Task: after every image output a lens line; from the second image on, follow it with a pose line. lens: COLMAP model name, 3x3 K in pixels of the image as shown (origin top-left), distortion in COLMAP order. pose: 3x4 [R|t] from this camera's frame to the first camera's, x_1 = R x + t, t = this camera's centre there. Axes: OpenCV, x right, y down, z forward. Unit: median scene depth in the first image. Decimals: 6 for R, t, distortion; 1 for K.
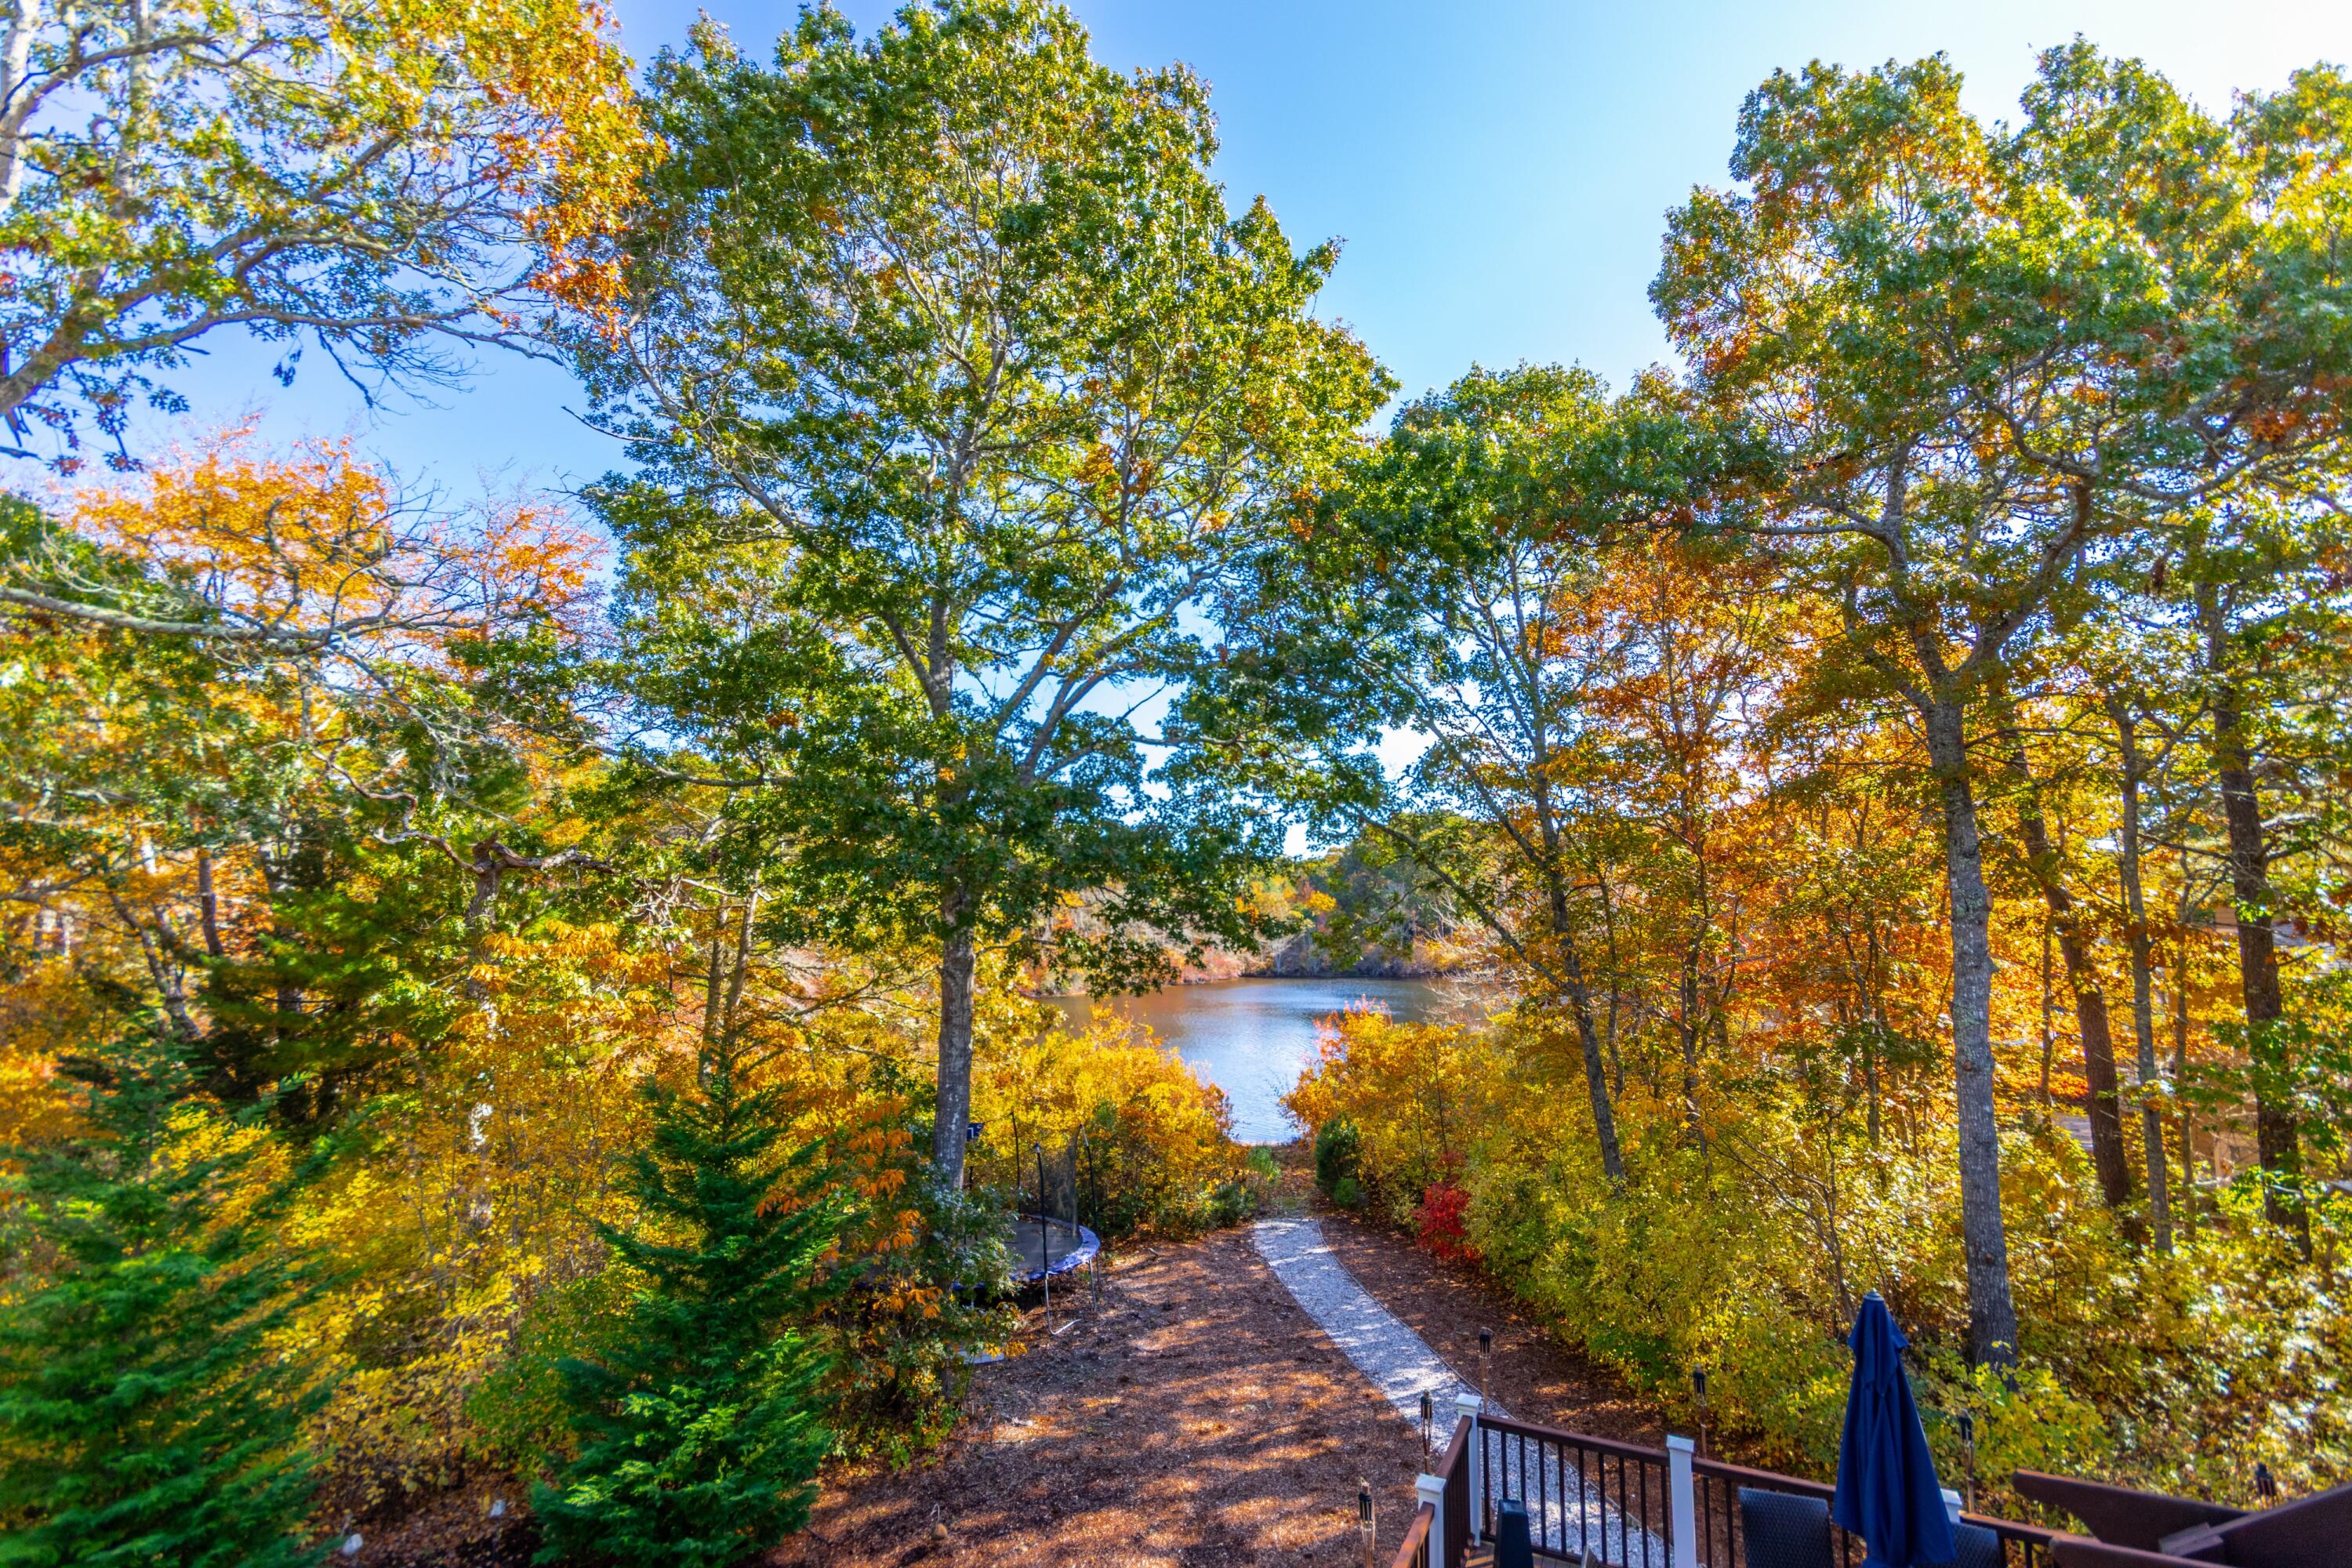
lens RADIAL K [[1072.8, 0, 1171.7], [0, 1072.8, 793.8], [0, 0, 1]] dist [0.004248, 0.000209]
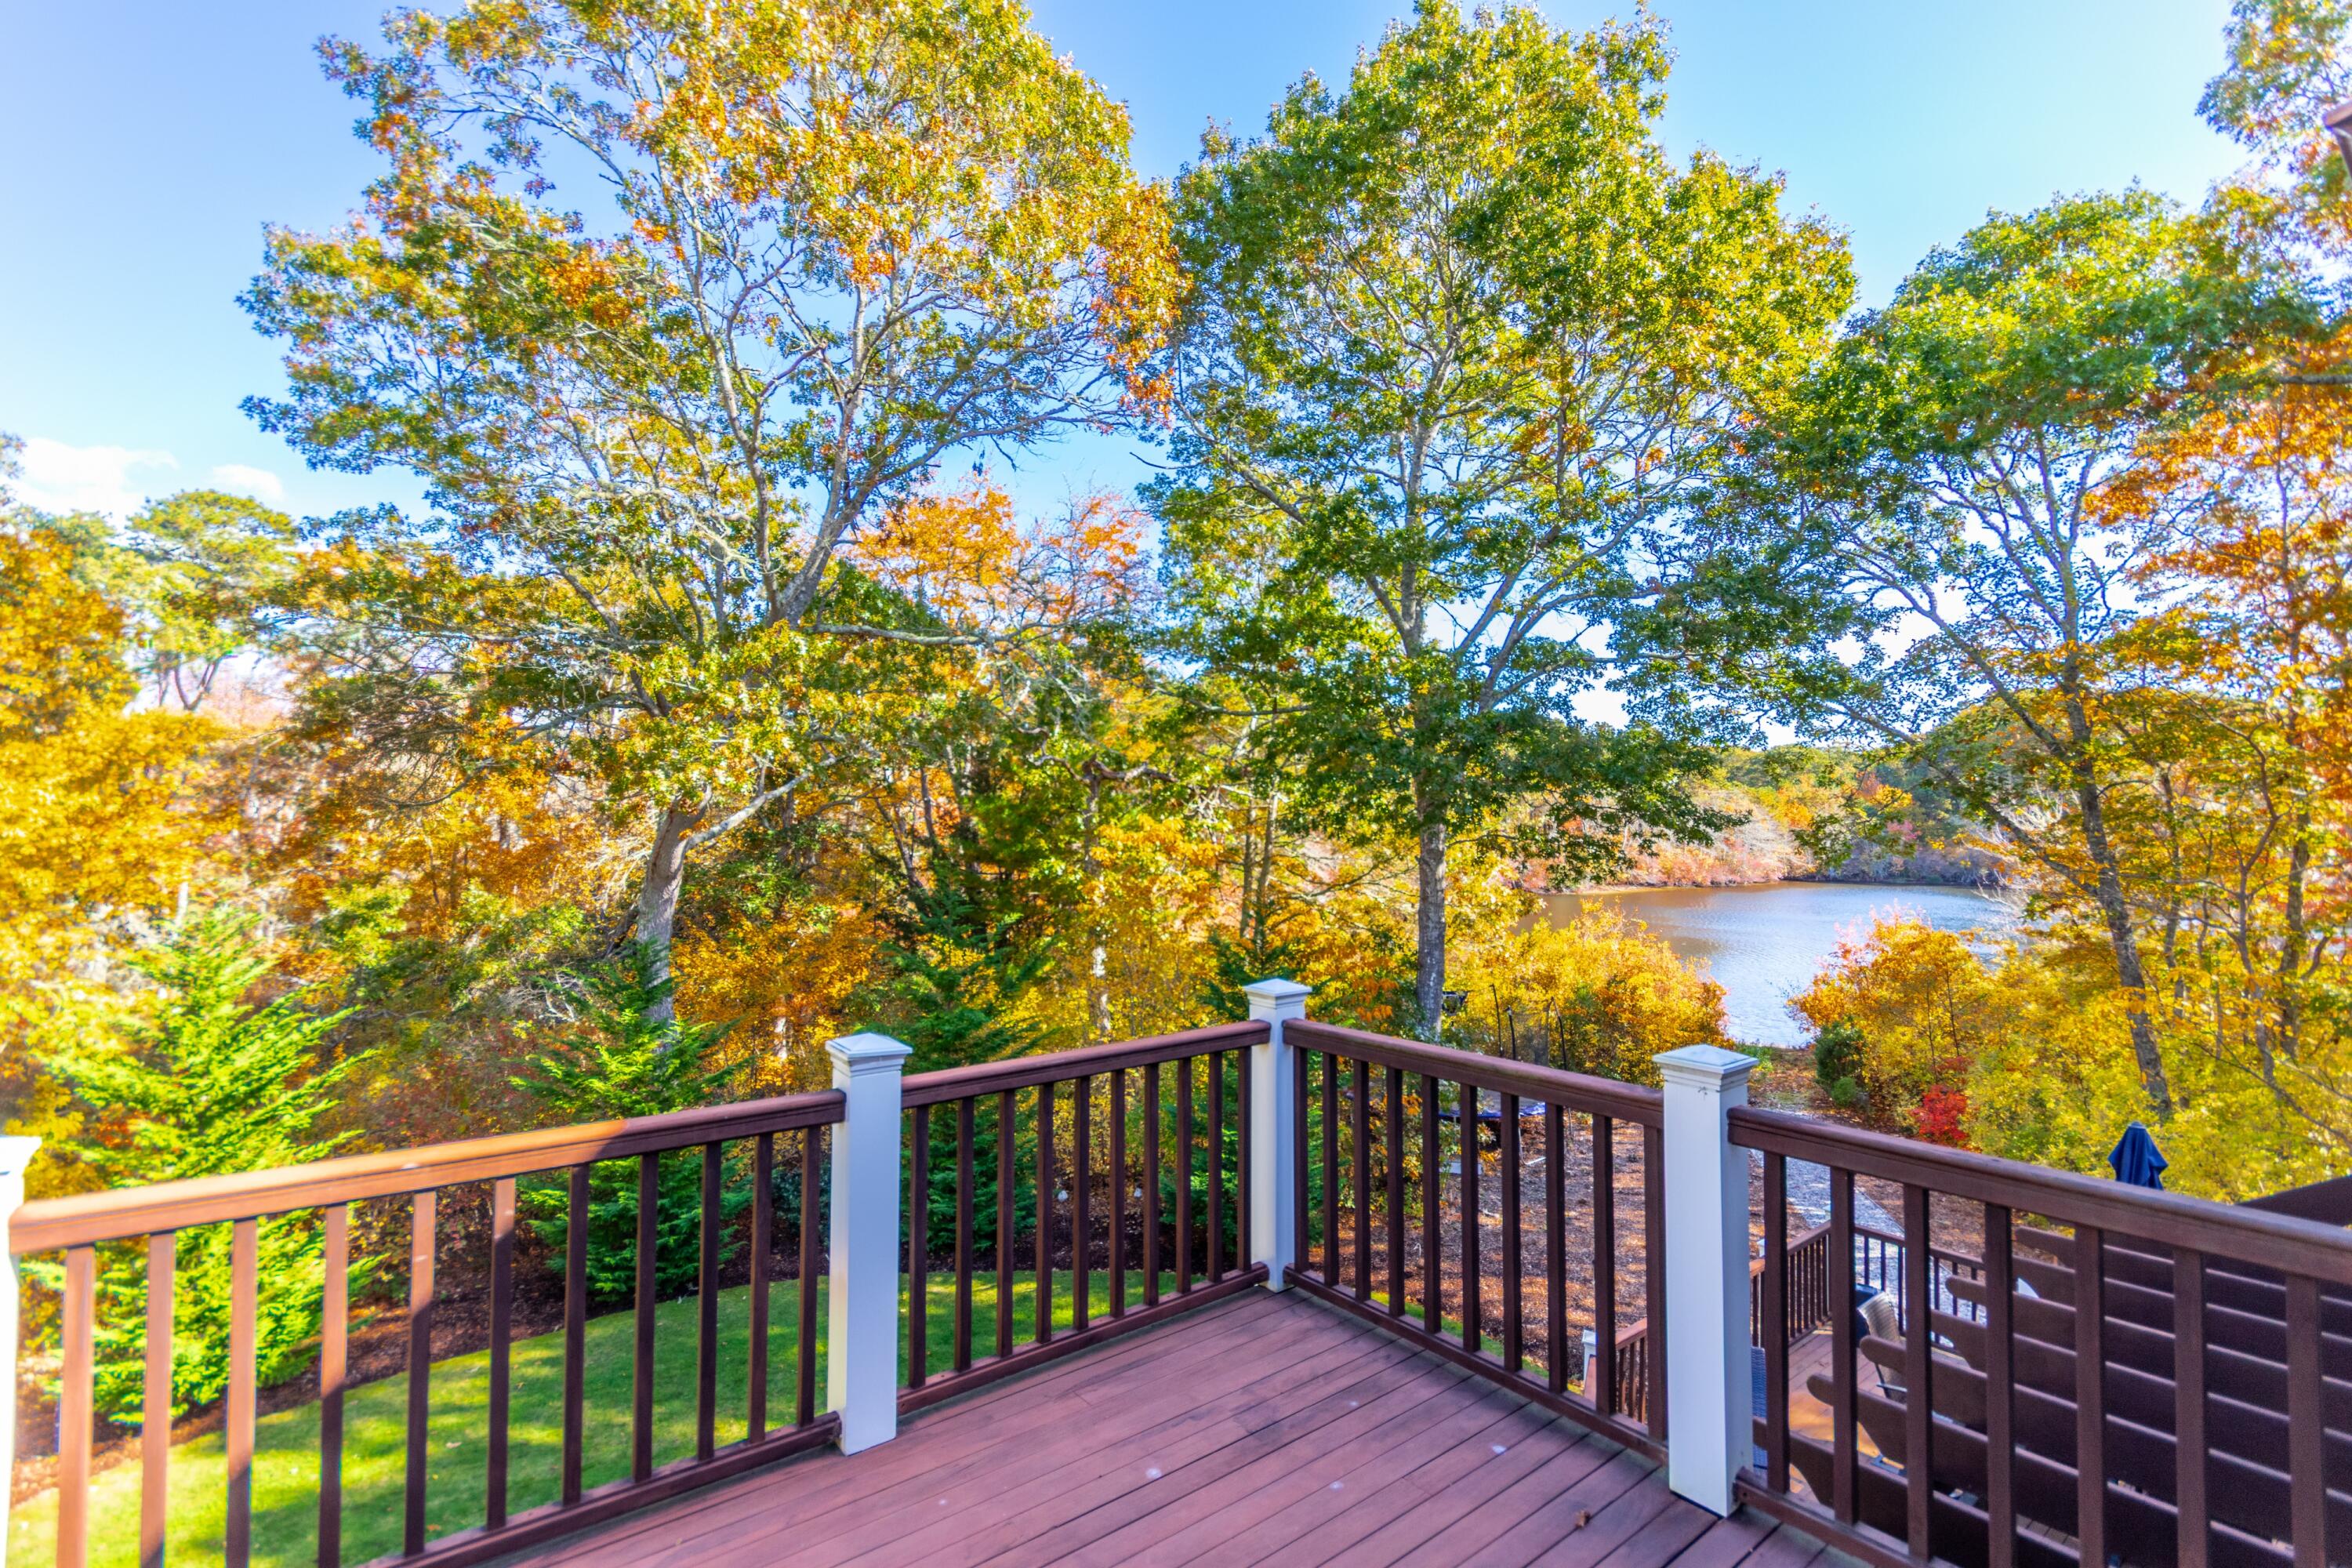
lens RADIAL K [[1072.8, 0, 1171.7], [0, 1072.8, 793.8], [0, 0, 1]] dist [0.004248, 0.000209]
pose [[0.892975, -0.008636, -0.450024, 0.071340], [0.051195, 0.995276, 0.082486, -0.020998], [0.447186, -0.096697, 0.889199, -0.177714]]
